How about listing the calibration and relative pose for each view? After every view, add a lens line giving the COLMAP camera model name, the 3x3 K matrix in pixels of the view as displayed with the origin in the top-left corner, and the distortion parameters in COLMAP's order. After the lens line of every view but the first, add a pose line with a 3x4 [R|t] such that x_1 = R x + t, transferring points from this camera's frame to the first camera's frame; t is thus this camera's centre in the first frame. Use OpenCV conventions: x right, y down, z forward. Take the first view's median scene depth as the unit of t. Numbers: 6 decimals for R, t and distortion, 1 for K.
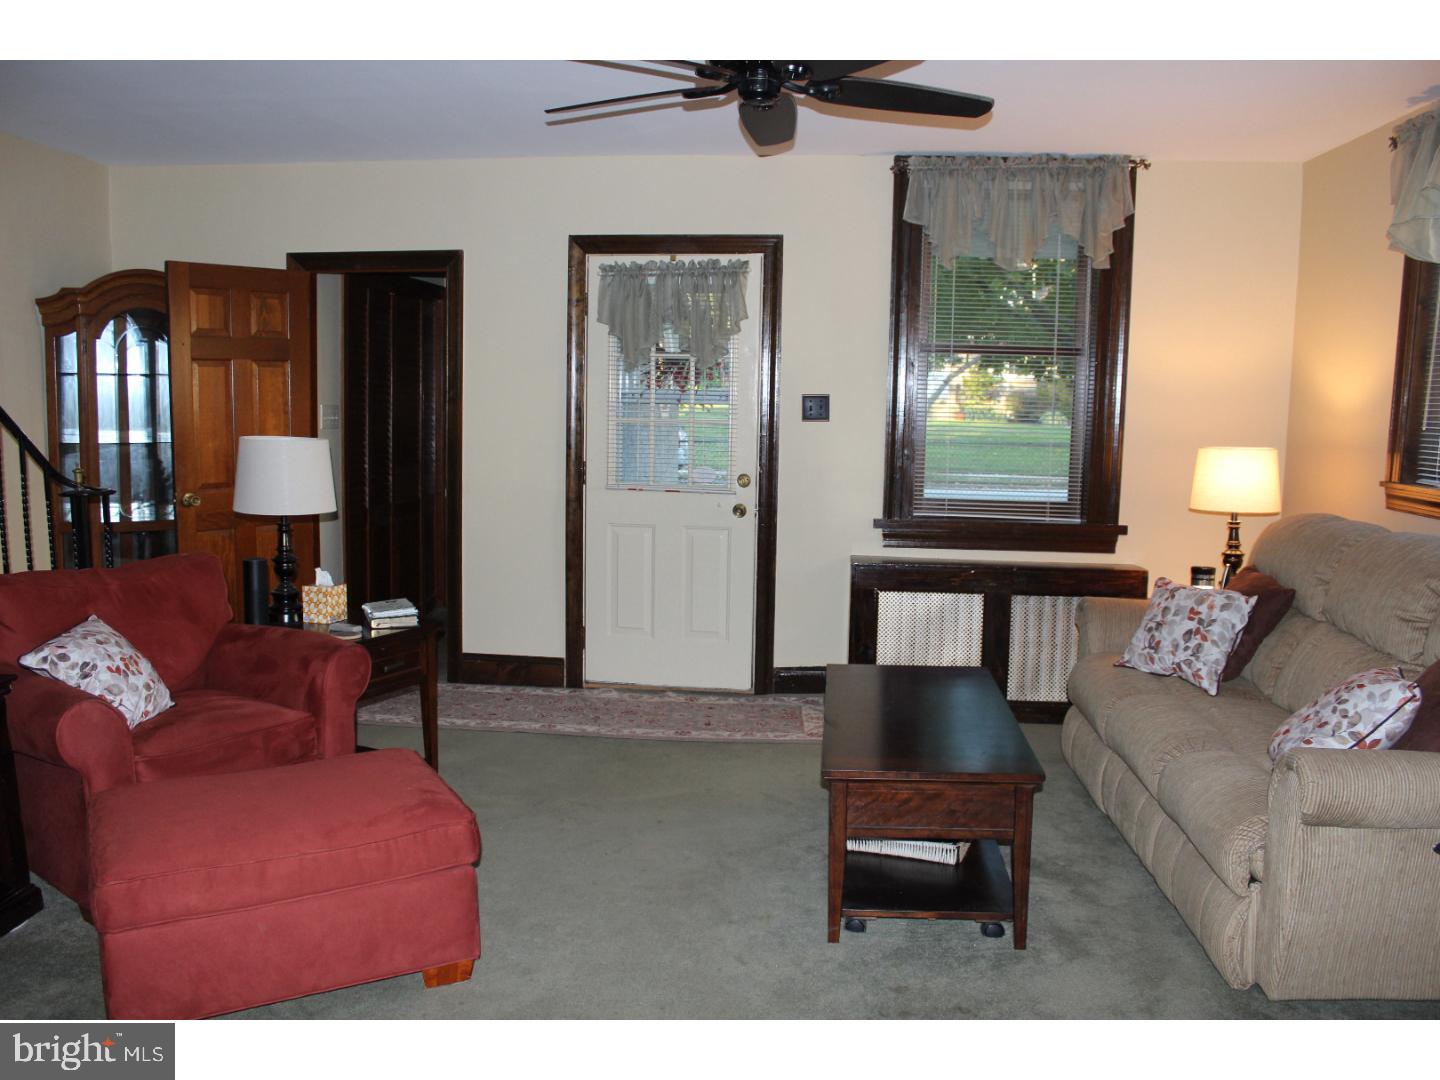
lens RADIAL K [[1193.7, 0, 715.5], [0, 1193.7, 537.6], [0, 0, 1]] dist [-0.150489, 0.129747]
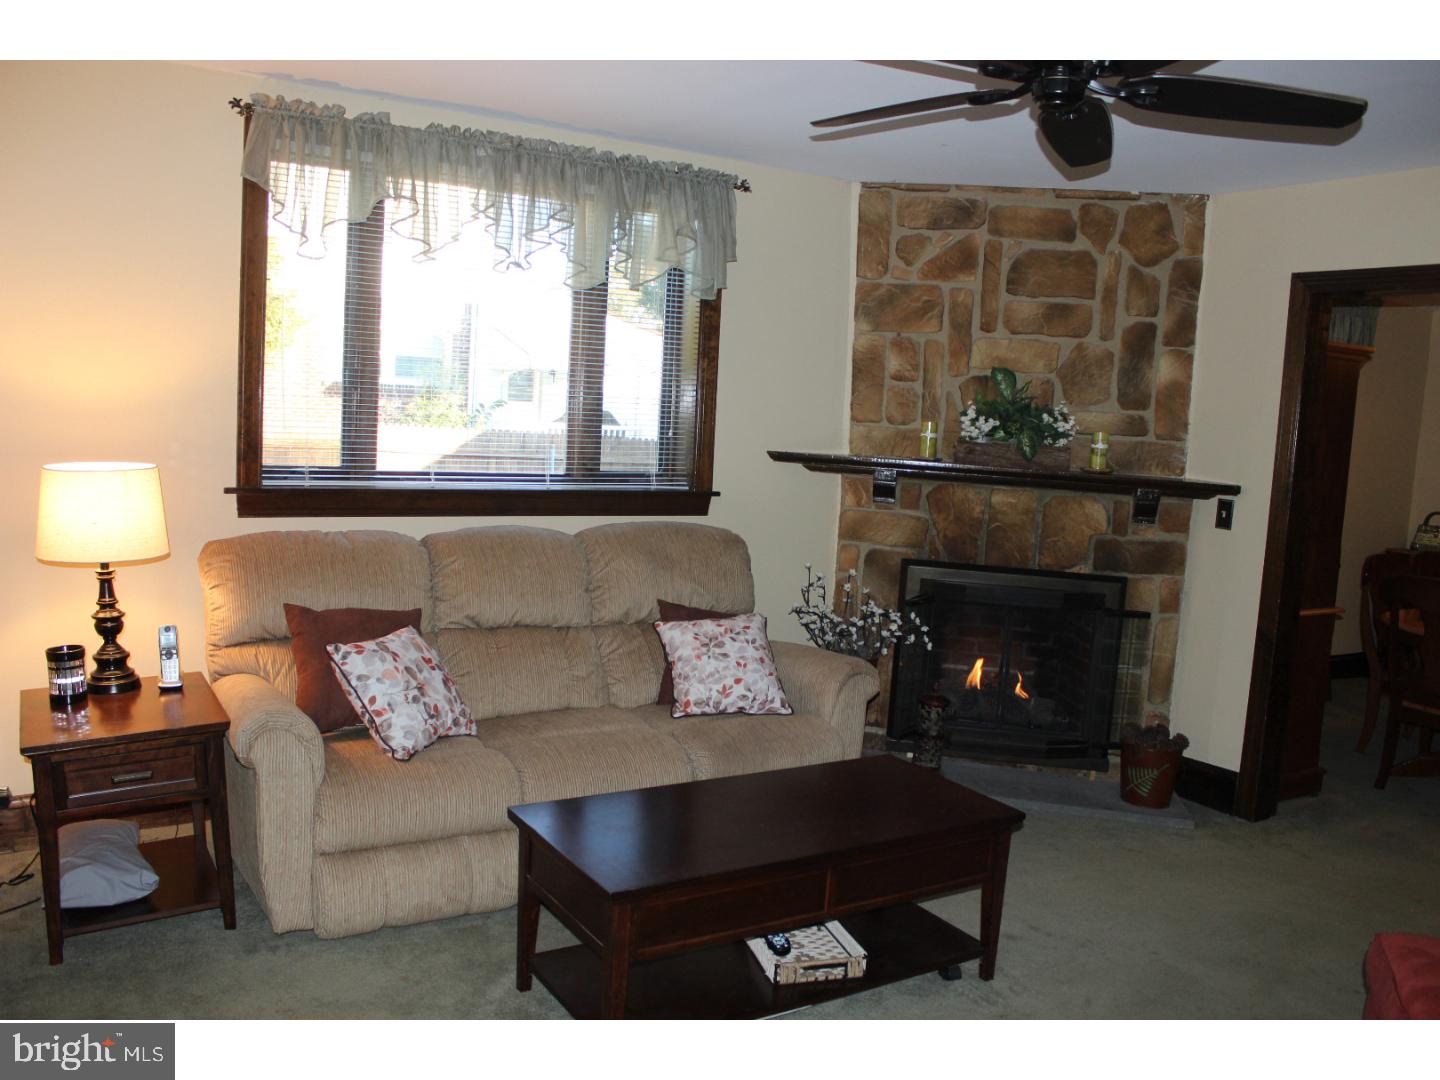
lens RADIAL K [[1193.7, 0, 723.2], [0, 1193.7, 552.6], [0, 0, 1]] dist [-0.150489, 0.129747]
pose [[-0.614678, -0.139278, 0.776385, -0.300725], [0.034569, 0.978585, 0.202921, -0.142245], [-0.788021, 0.151570, -0.596699, 1.043099]]
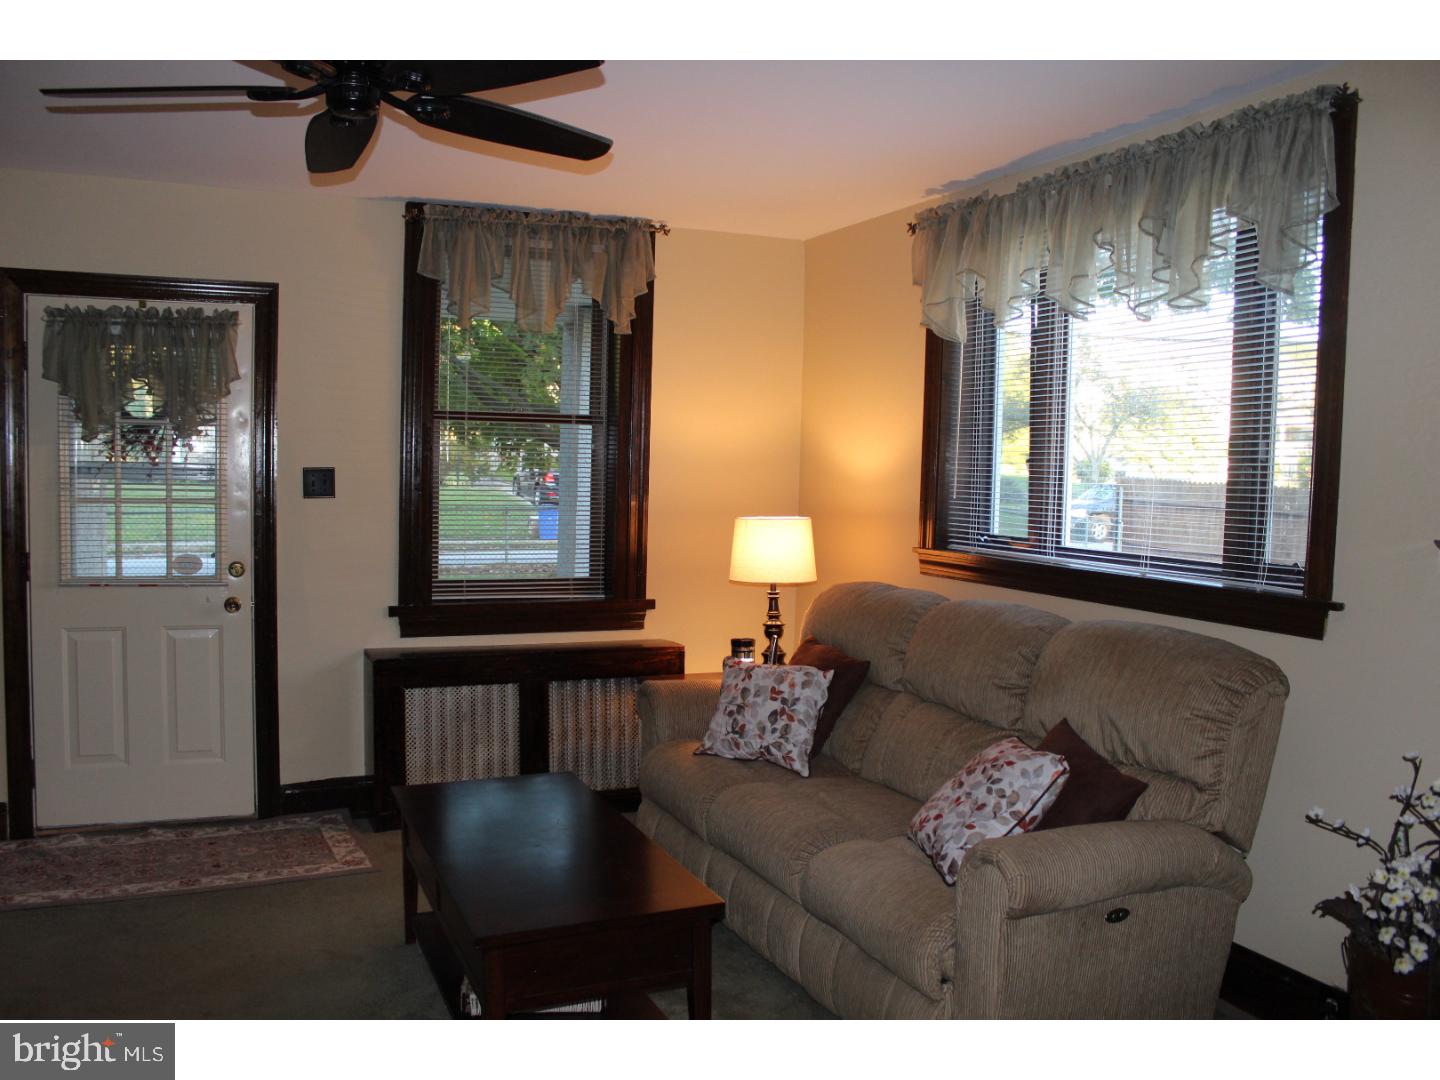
lens RADIAL K [[1193.7, 0, 694.3], [0, 1193.7, 543.1], [0, 0, 1]] dist [-0.150489, 0.129747]
pose [[0.882810, -0.030131, 0.468762, -0.084402], [0.052053, 0.998070, -0.033876, -0.022784], [-0.466836, 0.054307, 0.882675, 0.120926]]
